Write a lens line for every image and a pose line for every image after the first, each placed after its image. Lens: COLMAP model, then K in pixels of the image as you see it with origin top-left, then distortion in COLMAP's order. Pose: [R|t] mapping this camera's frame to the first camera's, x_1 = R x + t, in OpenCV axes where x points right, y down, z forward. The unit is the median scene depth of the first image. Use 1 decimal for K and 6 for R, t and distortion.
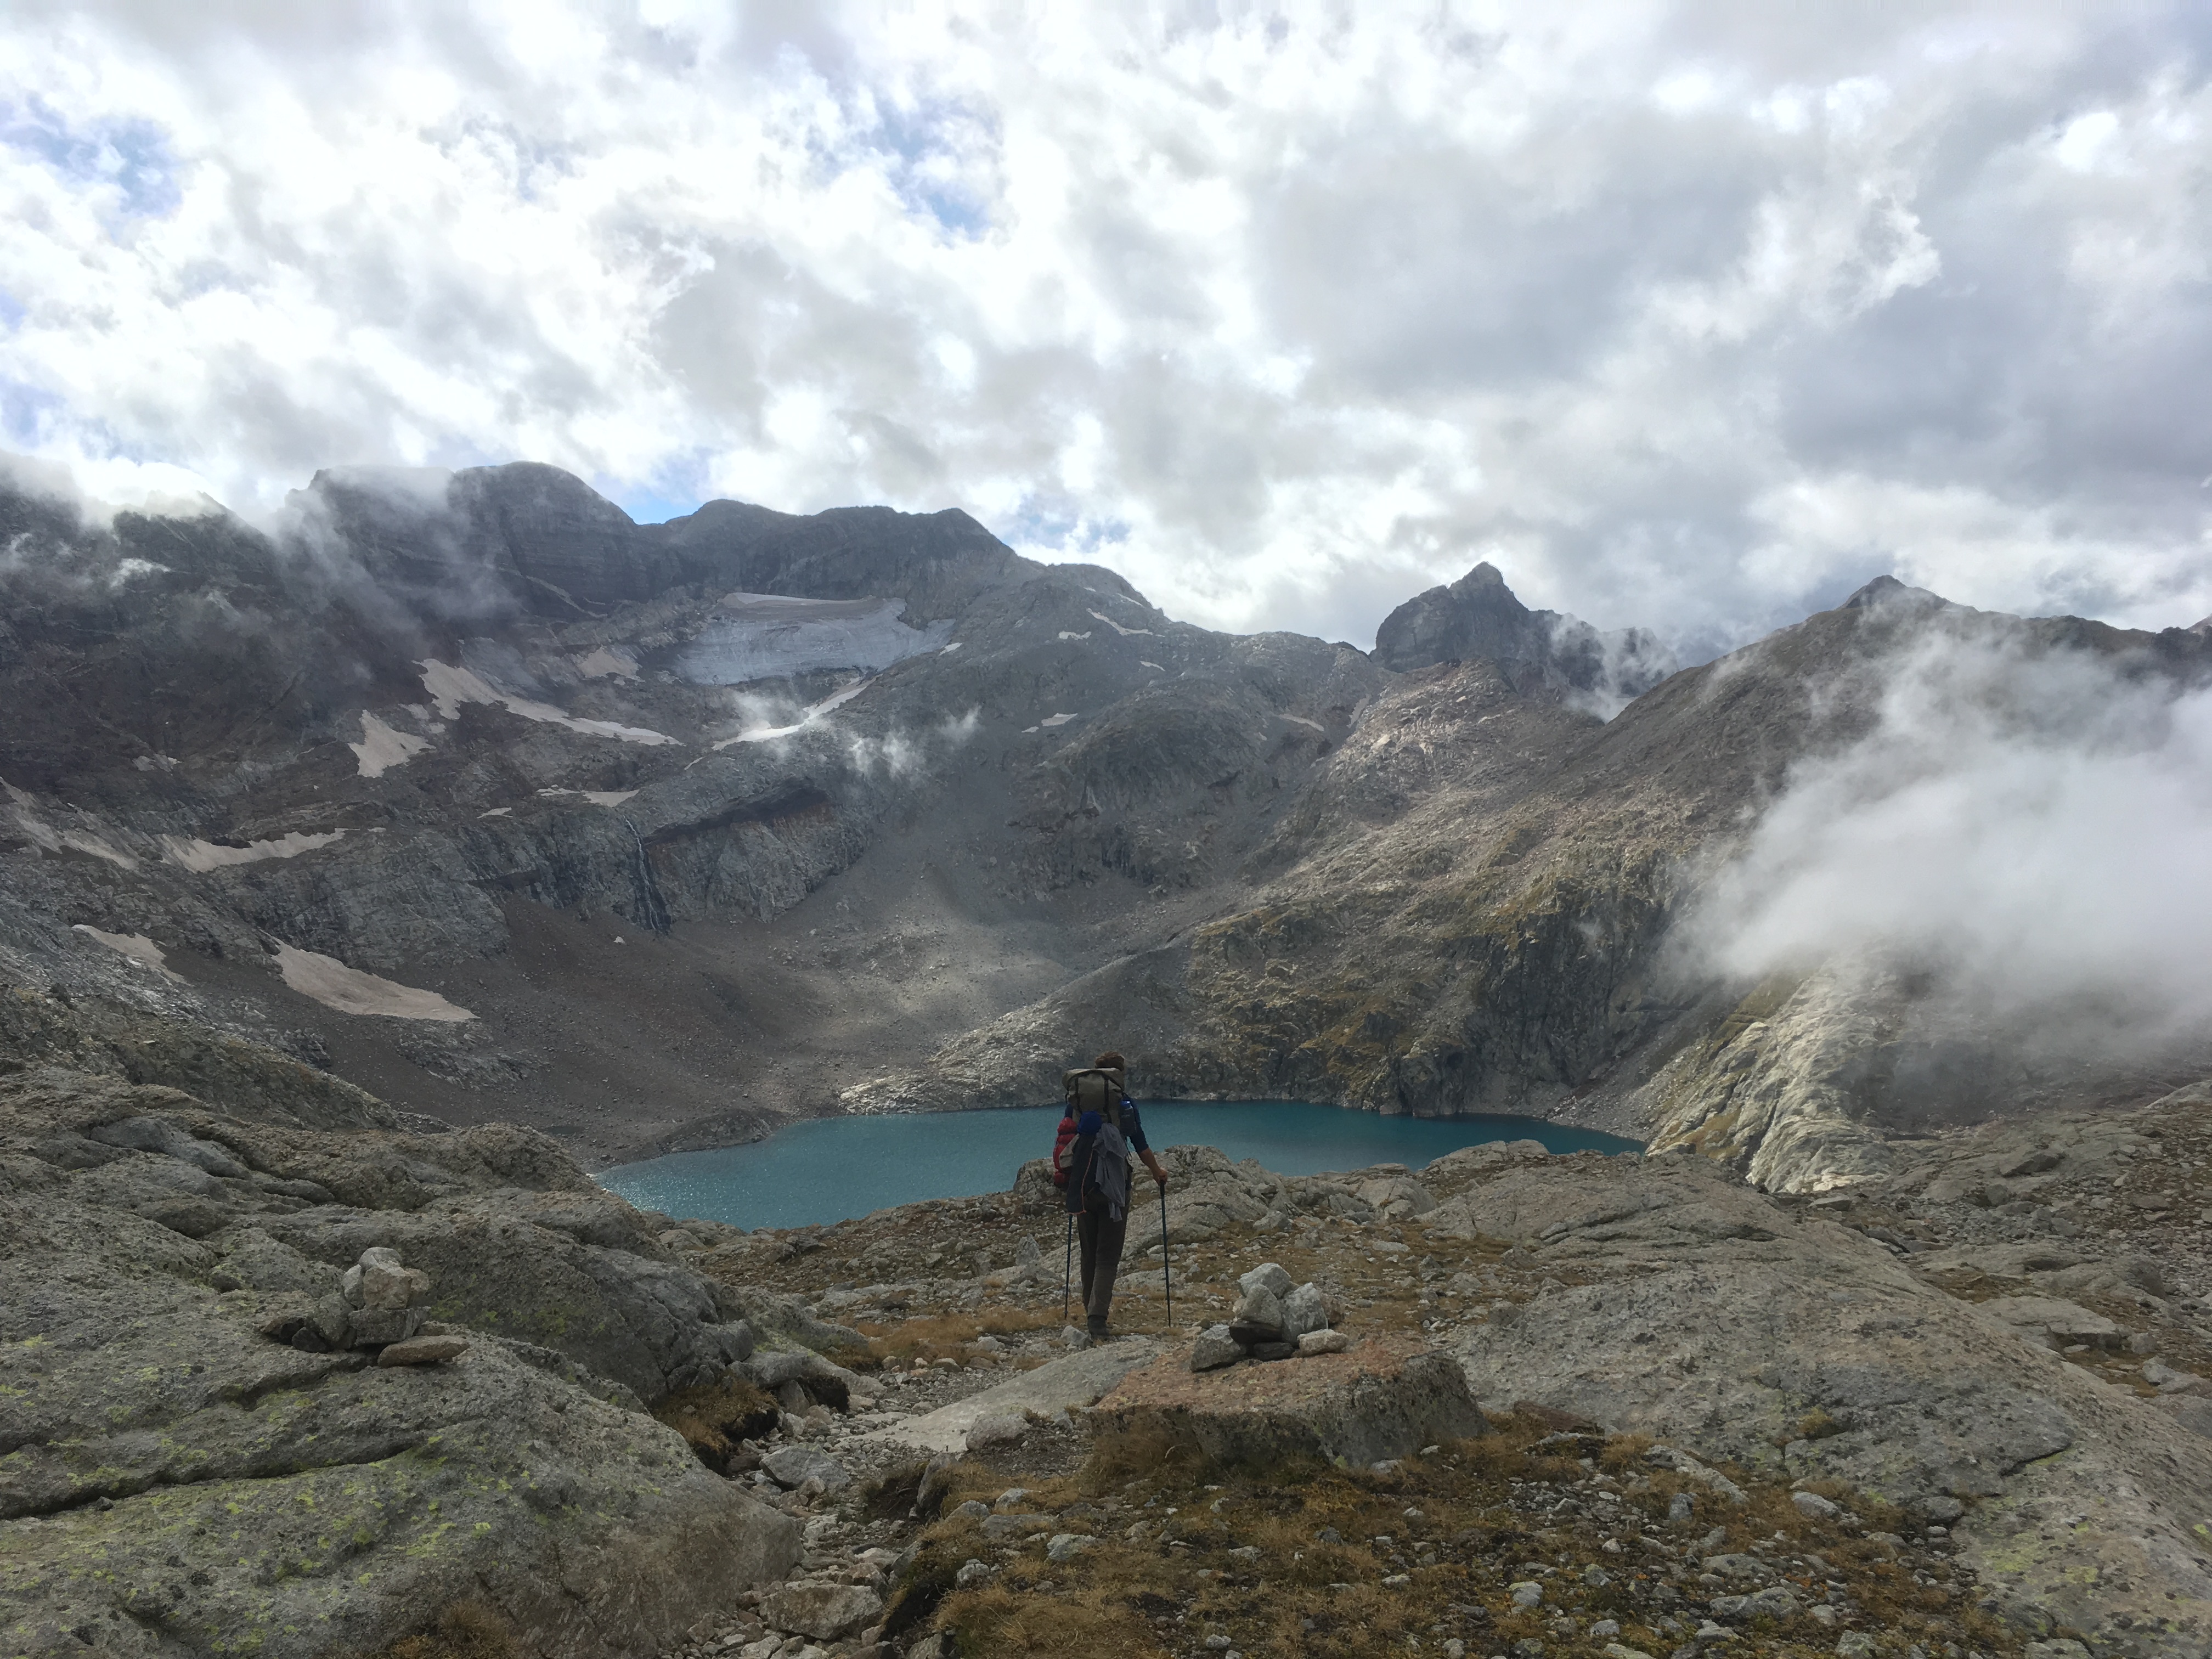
lens RADIAL K [[1856.5, 0, 1103.3], [0, 1856.5, 826.3], [0, 0, 1]] dist [0.050968, -0.008886]
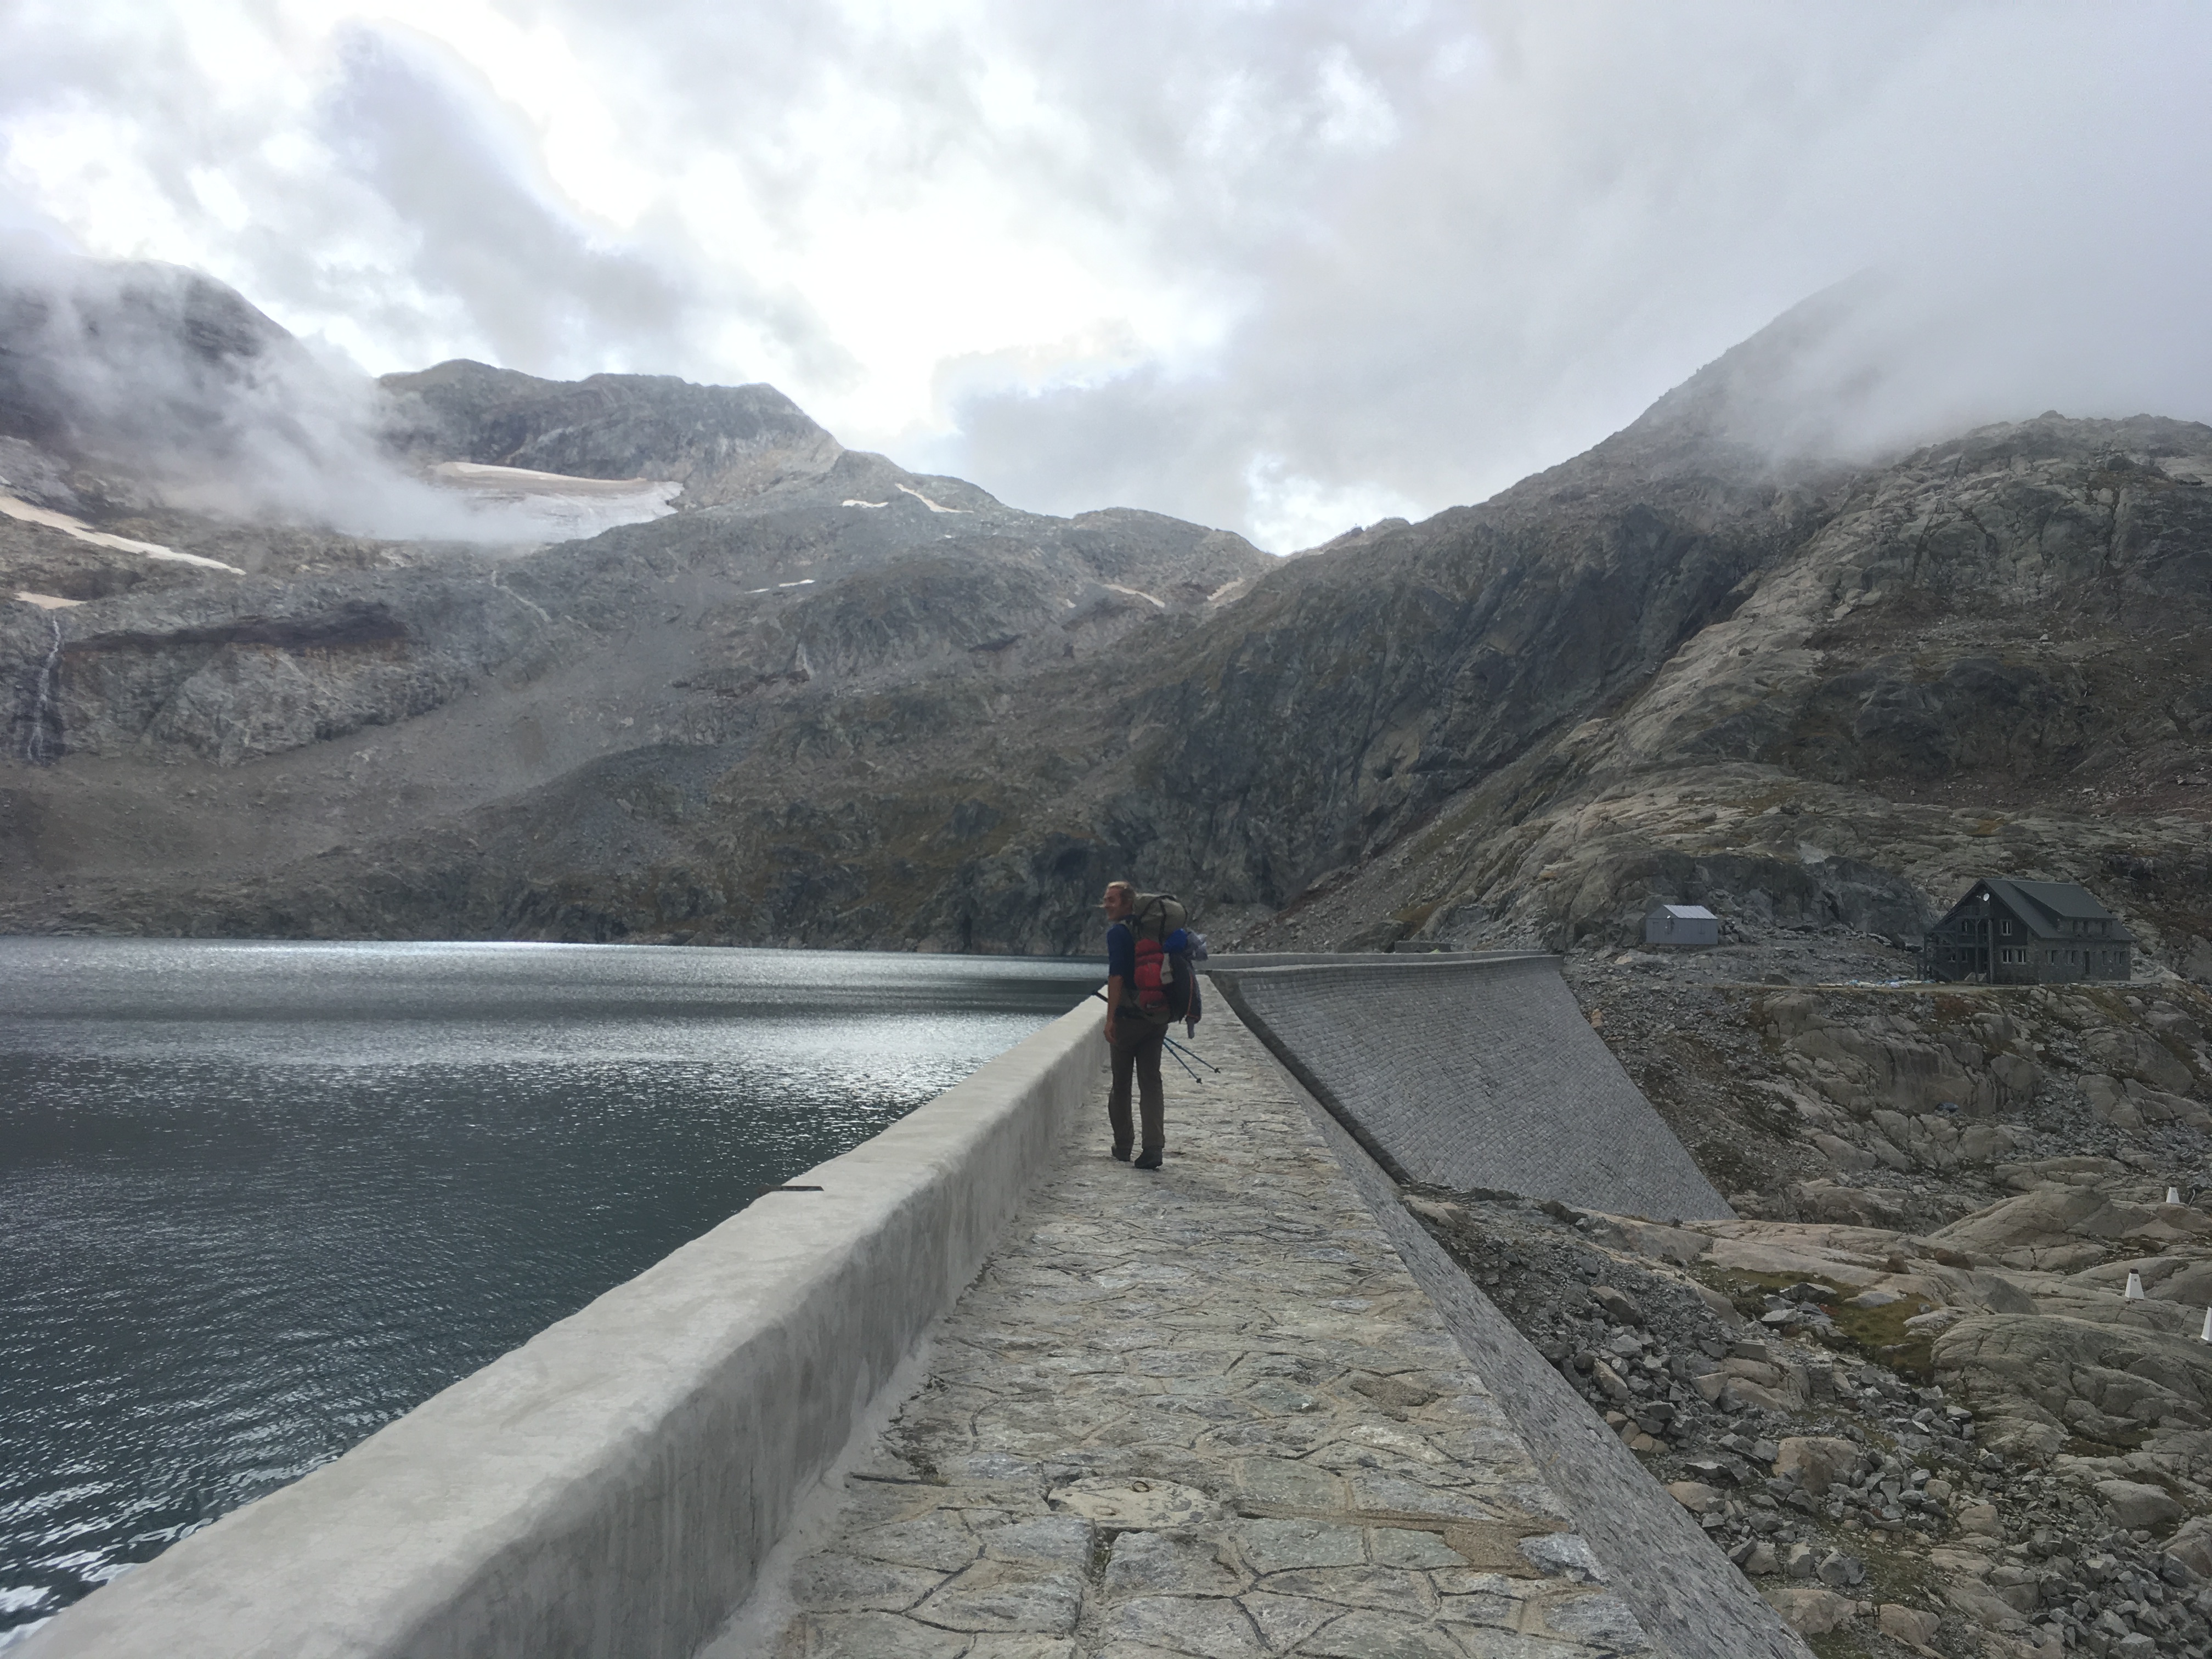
lens RADIAL K [[1856.5, 0, 1108.9], [0, 1856.5, 828.2], [0, 0, 1]] dist [0.050968, -0.008886]
pose [[0.998326, 0.029598, -0.049689, 0.152263], [-0.033689, 0.995928, -0.083620, 0.107932], [0.047012, 0.085154, 0.995258, 0.316036]]
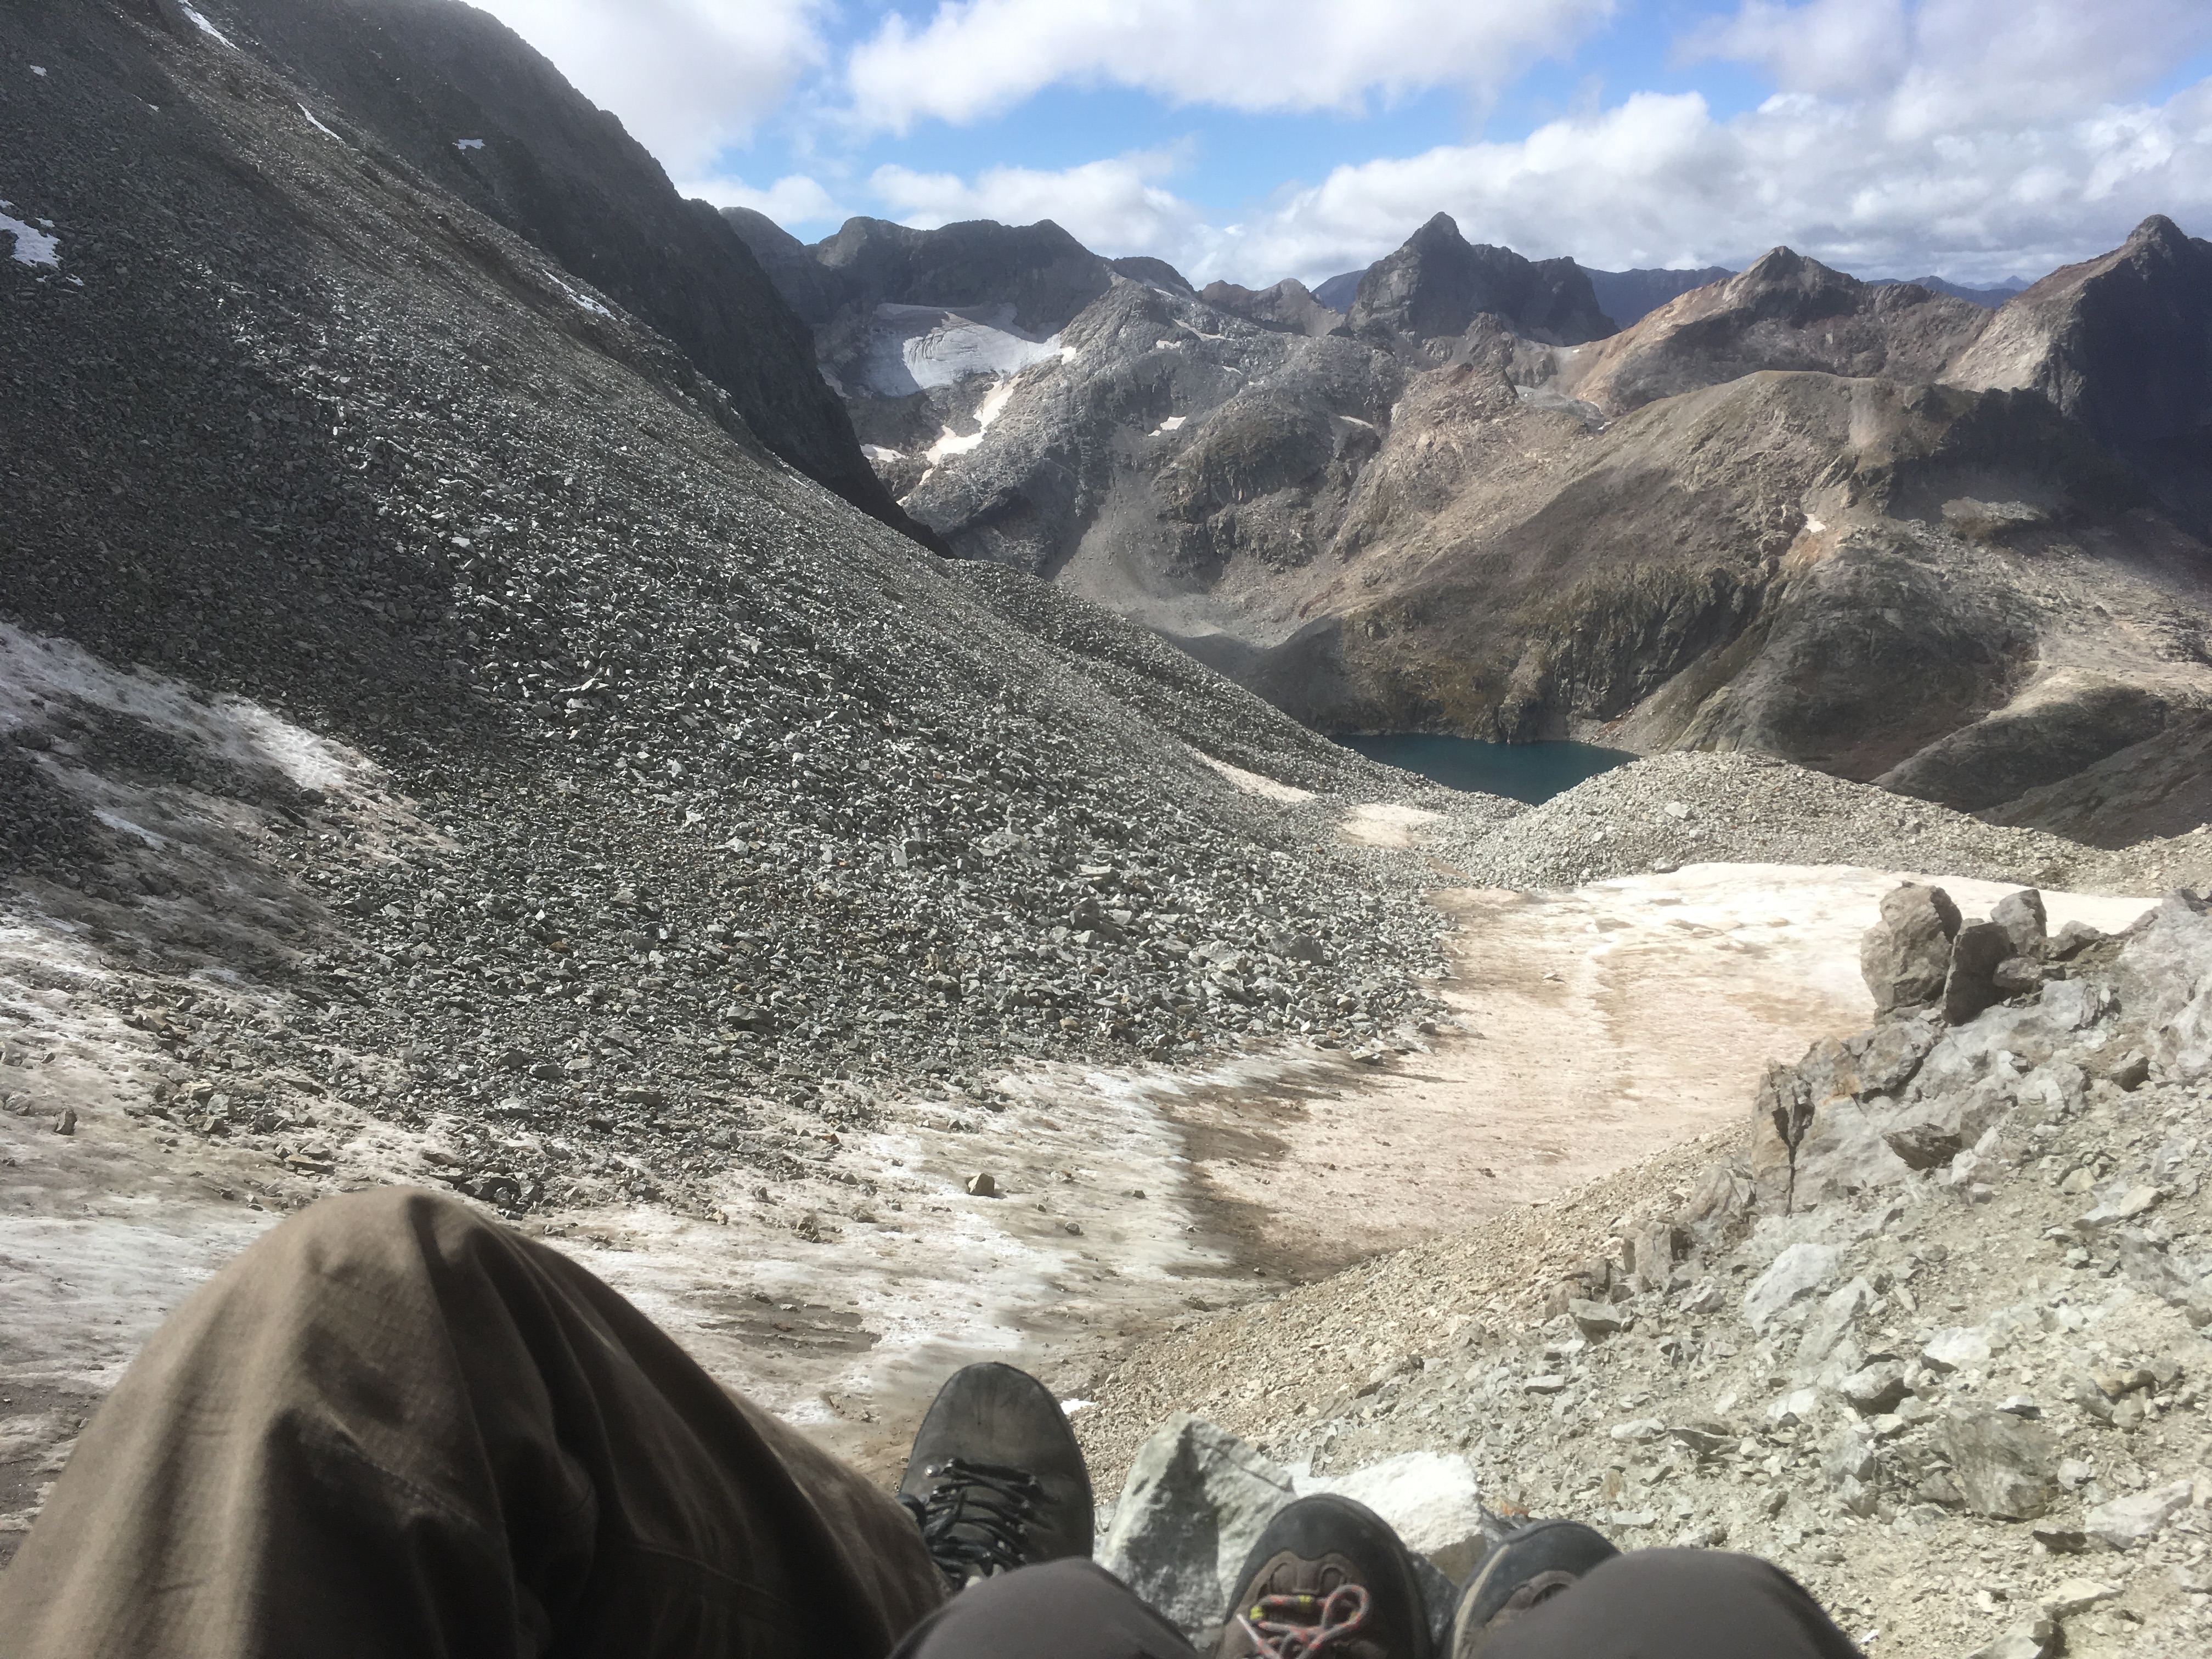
lens RADIAL K [[1856.5, 0, 1107.5], [0, 1856.5, 834.2], [0, 0, 1]] dist [0.050968, -0.008886]
pose [[0.995986, -0.035184, 0.082310, -0.210597], [0.013554, 0.968190, 0.249847, -0.117979], [-0.088482, -0.247729, 0.964781, -0.367256]]
